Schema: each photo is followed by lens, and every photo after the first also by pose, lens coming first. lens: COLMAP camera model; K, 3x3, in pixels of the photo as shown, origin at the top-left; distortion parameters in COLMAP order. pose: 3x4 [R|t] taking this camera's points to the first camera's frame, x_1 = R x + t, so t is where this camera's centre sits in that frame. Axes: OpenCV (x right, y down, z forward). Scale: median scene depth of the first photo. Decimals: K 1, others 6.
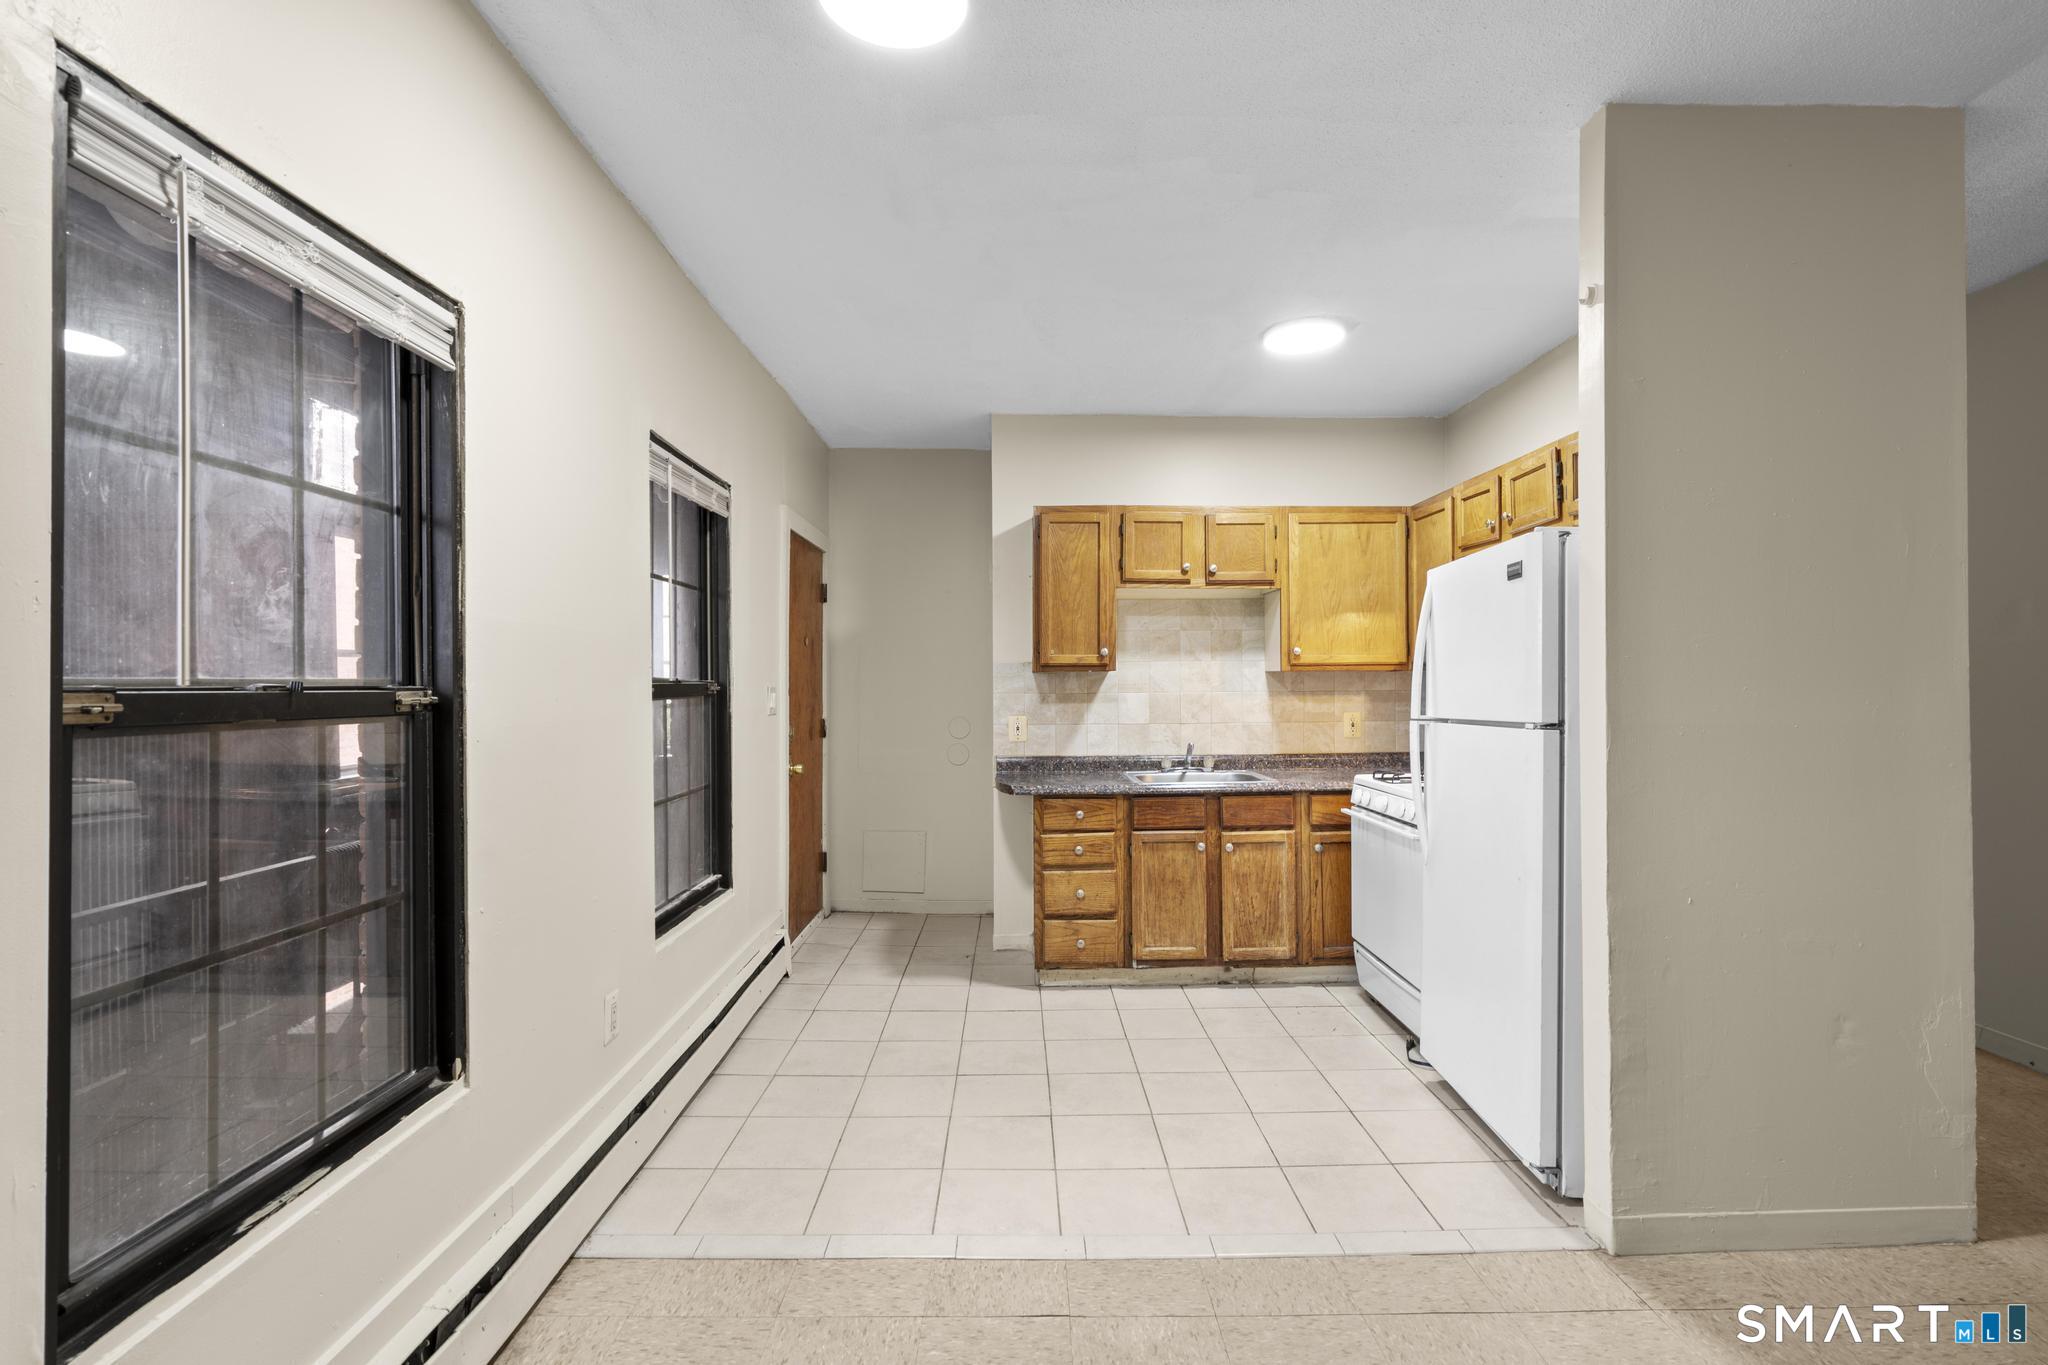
lens RADIAL K [[924.1, 0, 1031.4], [0, 924.1, 680.4], [0, 0, 1]] dist [-0.005670, 0.002733]
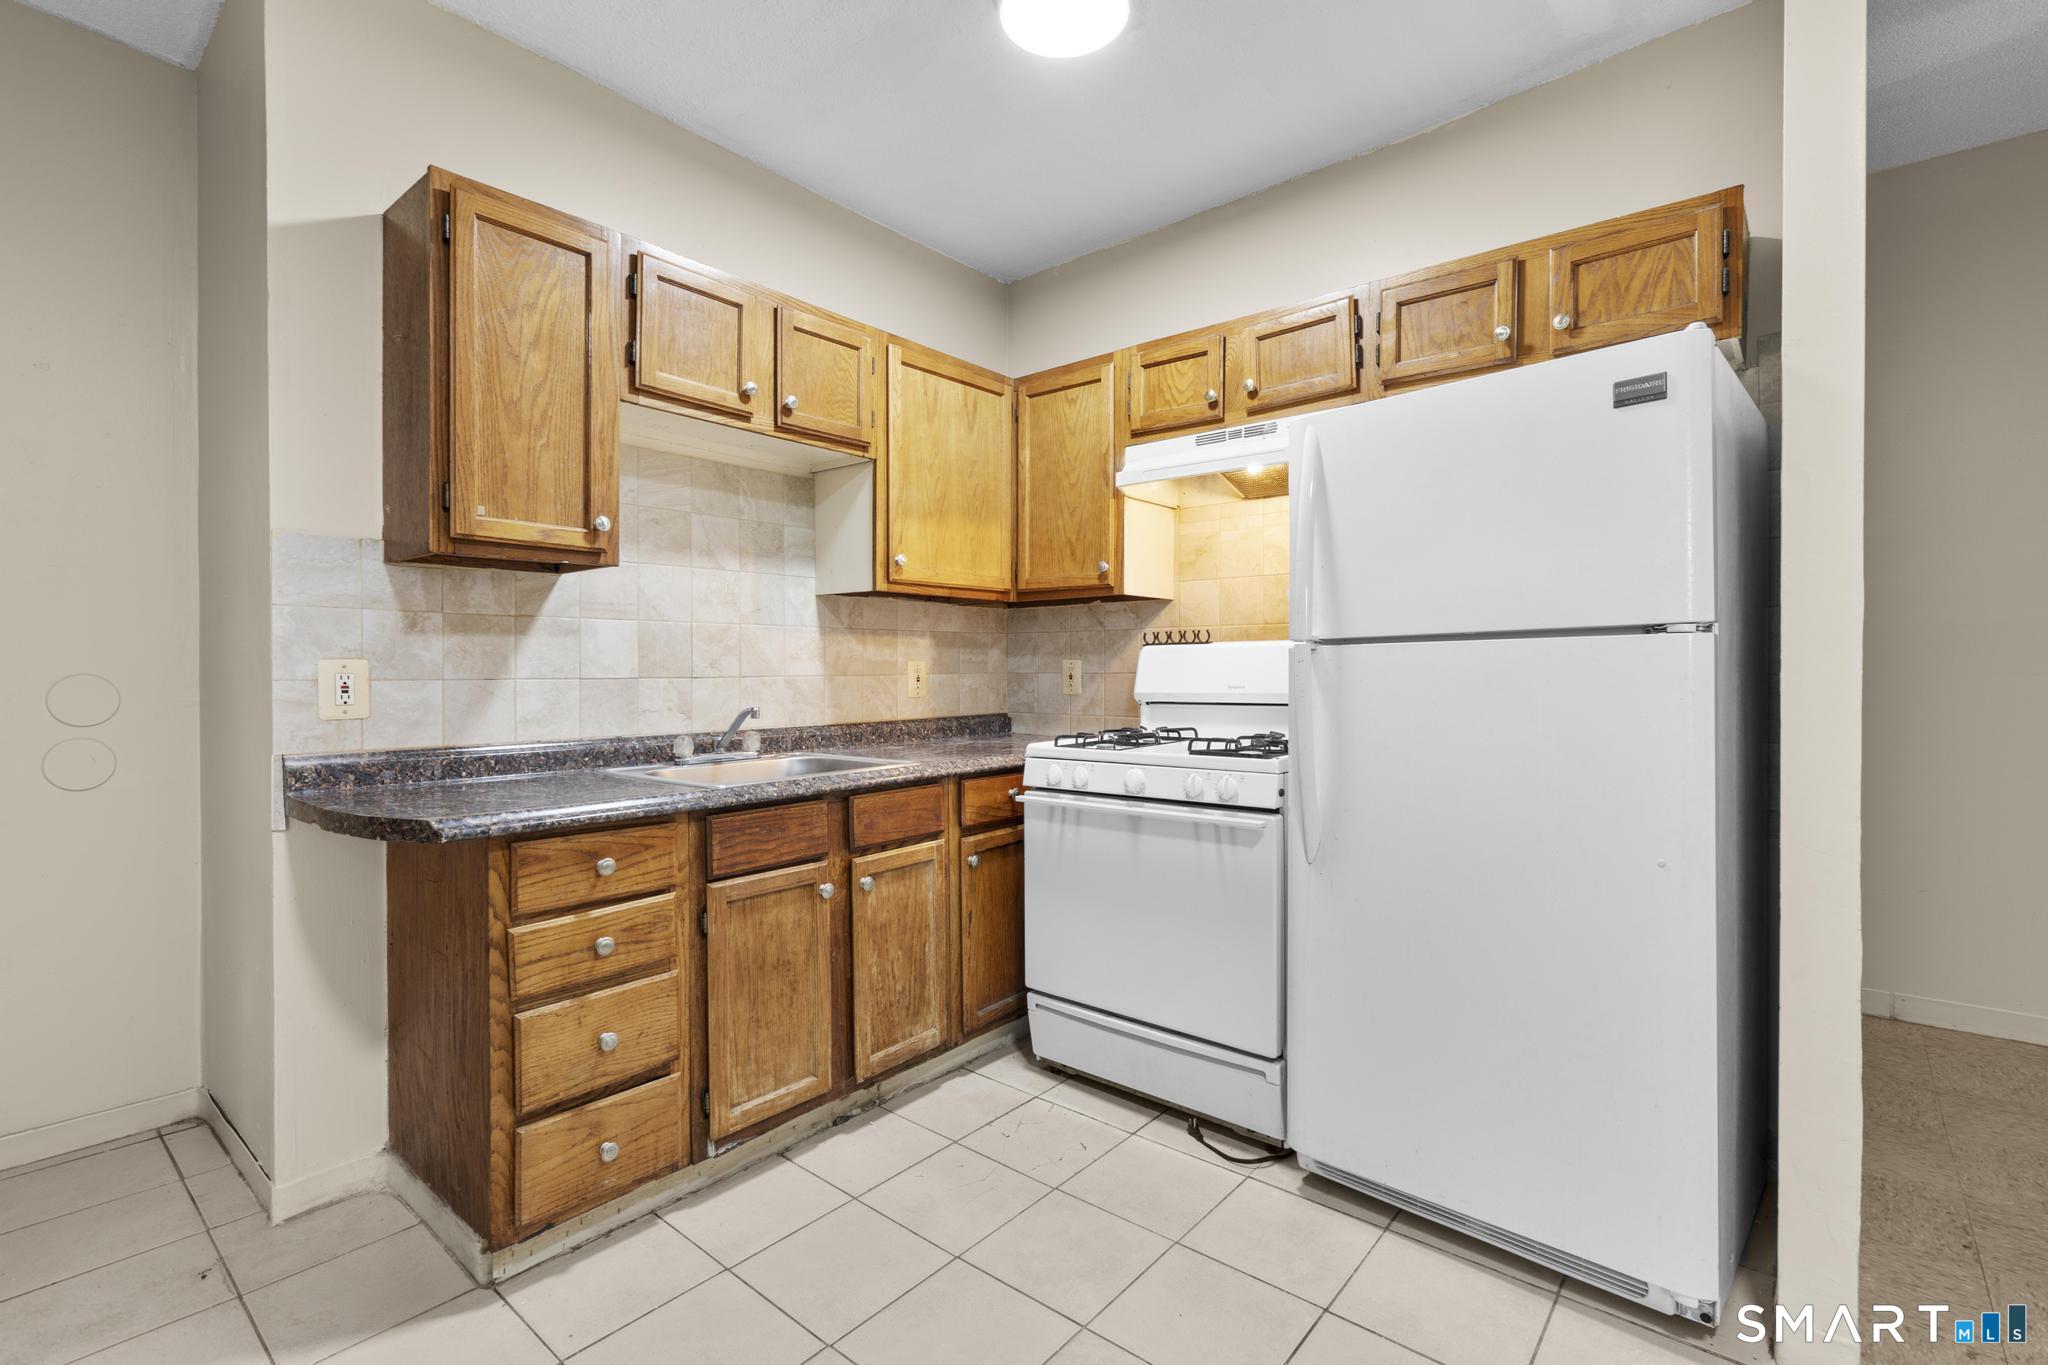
lens RADIAL K [[924.1, 0, 1030.6], [0, 924.1, 680.1], [0, 0, 1]] dist [-0.005670, 0.002733]
pose [[0.656401, -0.004231, 0.754400, -0.153087], [-0.004735, 0.999941, 0.009728, 0.049835], [-0.754398, -0.009958, 0.656342, 0.560059]]
